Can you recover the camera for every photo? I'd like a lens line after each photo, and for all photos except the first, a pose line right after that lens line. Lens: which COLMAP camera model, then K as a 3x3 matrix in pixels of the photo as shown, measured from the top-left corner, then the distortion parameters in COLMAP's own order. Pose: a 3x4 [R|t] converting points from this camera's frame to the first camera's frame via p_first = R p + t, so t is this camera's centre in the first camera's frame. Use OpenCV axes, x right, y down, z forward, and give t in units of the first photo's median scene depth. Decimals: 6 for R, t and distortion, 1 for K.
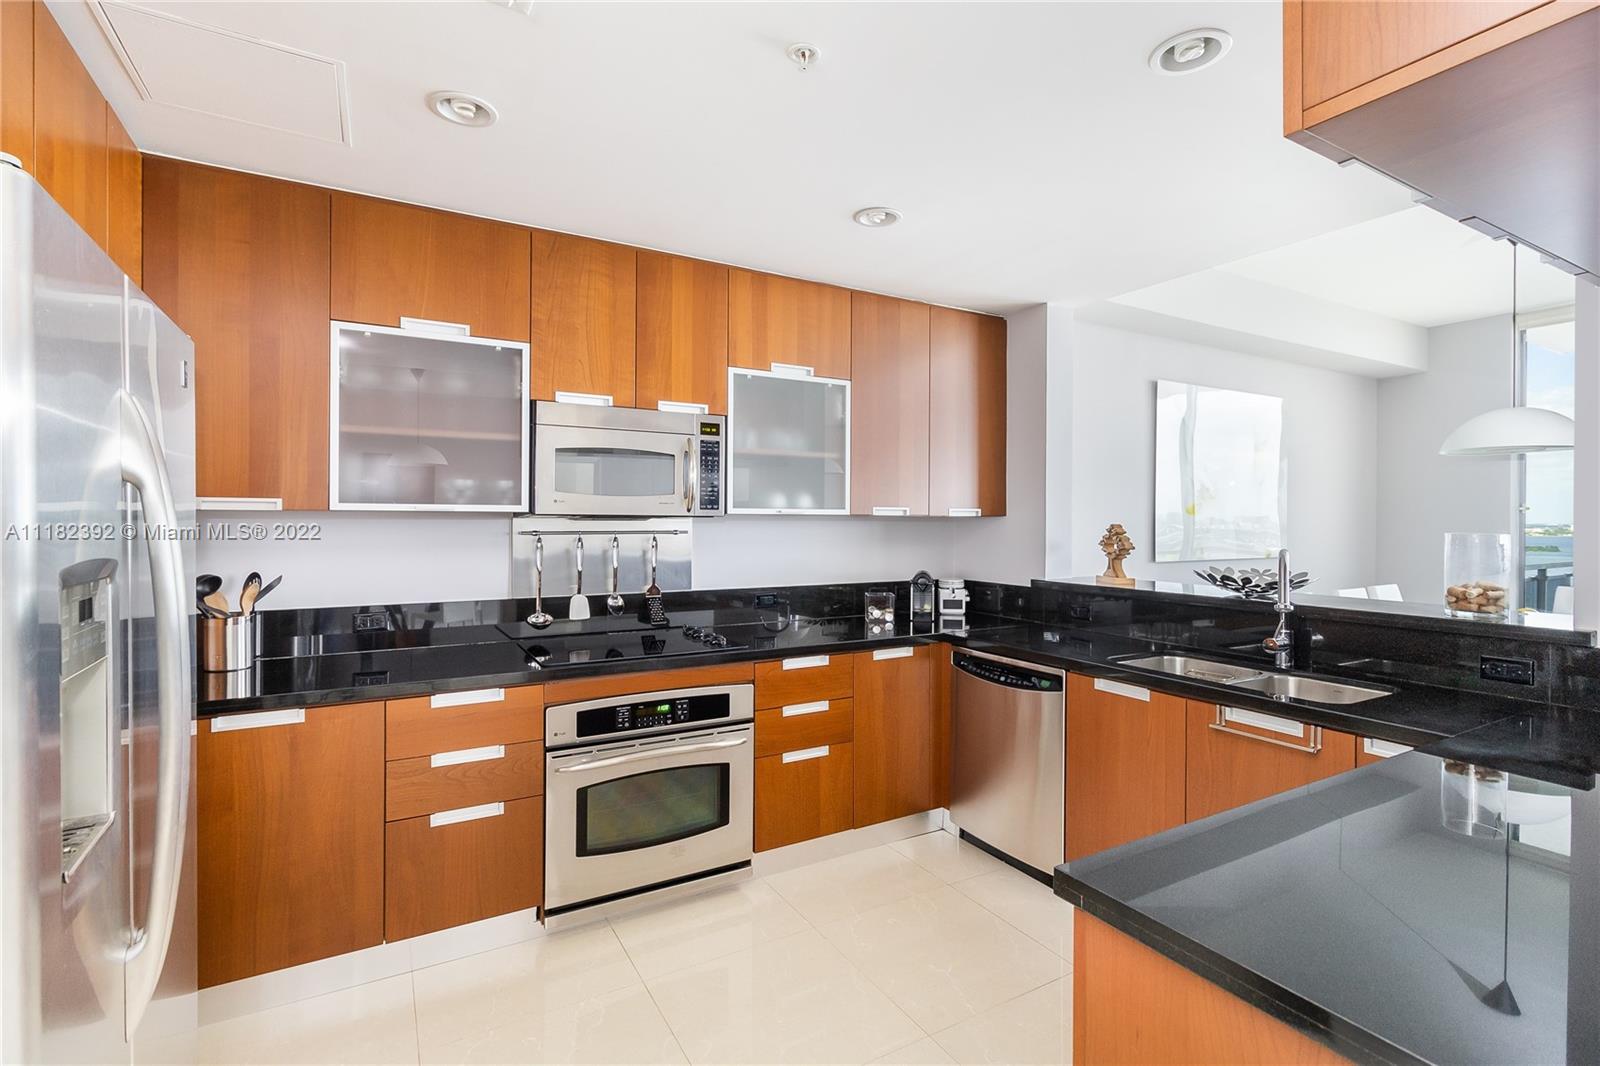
lens RADIAL K [[756.4, 0, 793.0], [0, 756.4, 524.3], [0, 0, 1]] dist [0.000213, 0.000035]
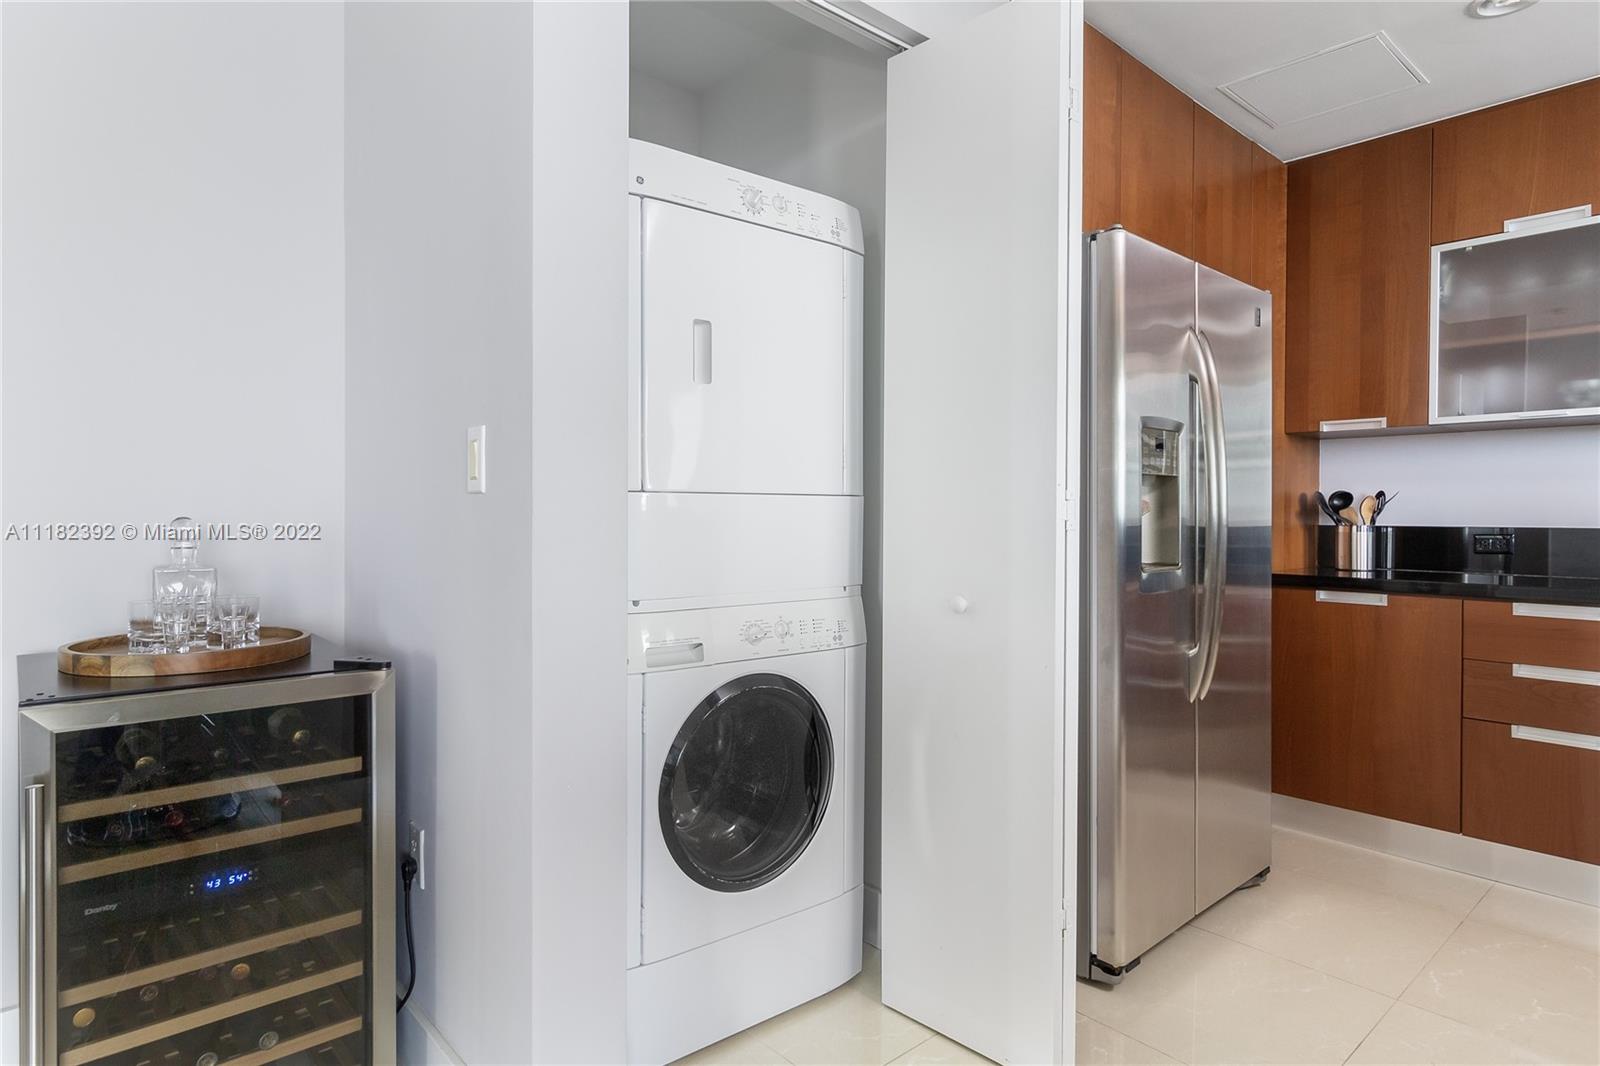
lens RADIAL K [[869.7, 0, 800.0], [0, 869.7, 533.0], [0, 0, 1]] dist [-0.002676, -0.001424]
pose [[0.204205, 0.018045, -0.978762, 0.328345], [-0.003327, 0.999837, 0.017740, 0.092327], [0.978923, -0.000366, 0.204232, -0.099192]]
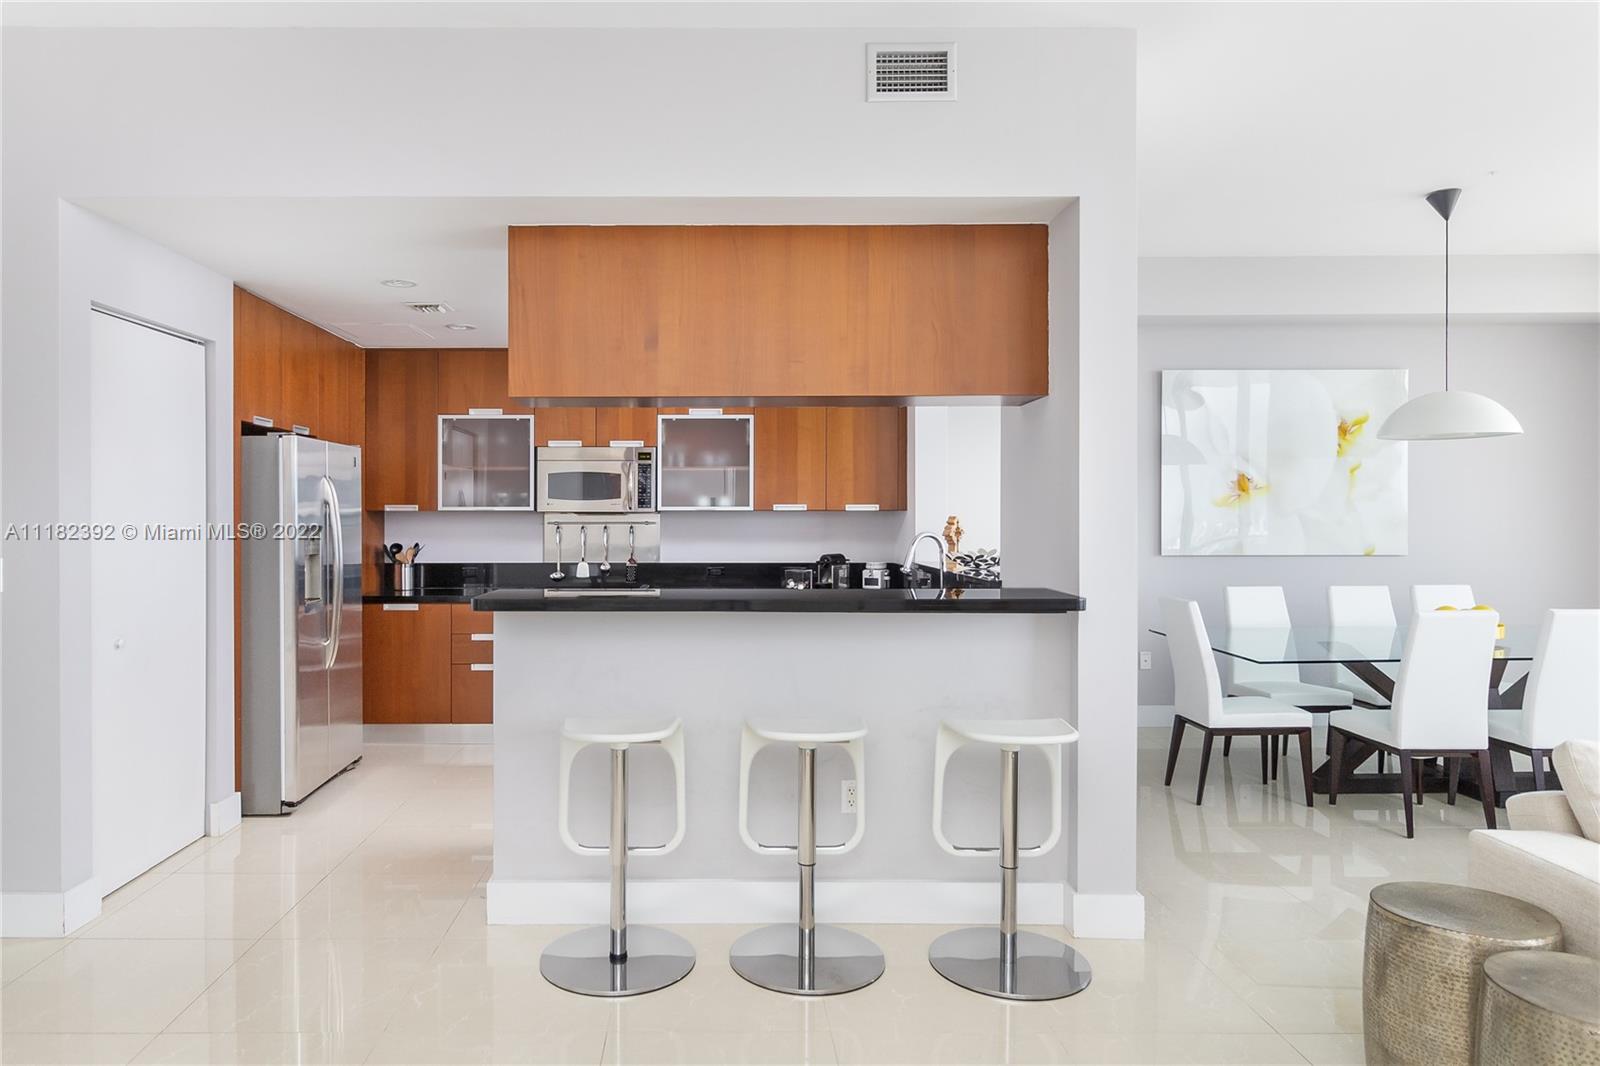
lens RADIAL K [[1049.6, 0, 688.2], [0, 1049.6, 519.1], [0, 0, 1]] dist [0.003097, 0.002171]
pose [[0.861268, -0.003411, -0.508139, 1.072801], [0.001418, 0.999990, -0.004310, 0.013344], [0.508149, 0.002991, 0.861264, -0.822886]]
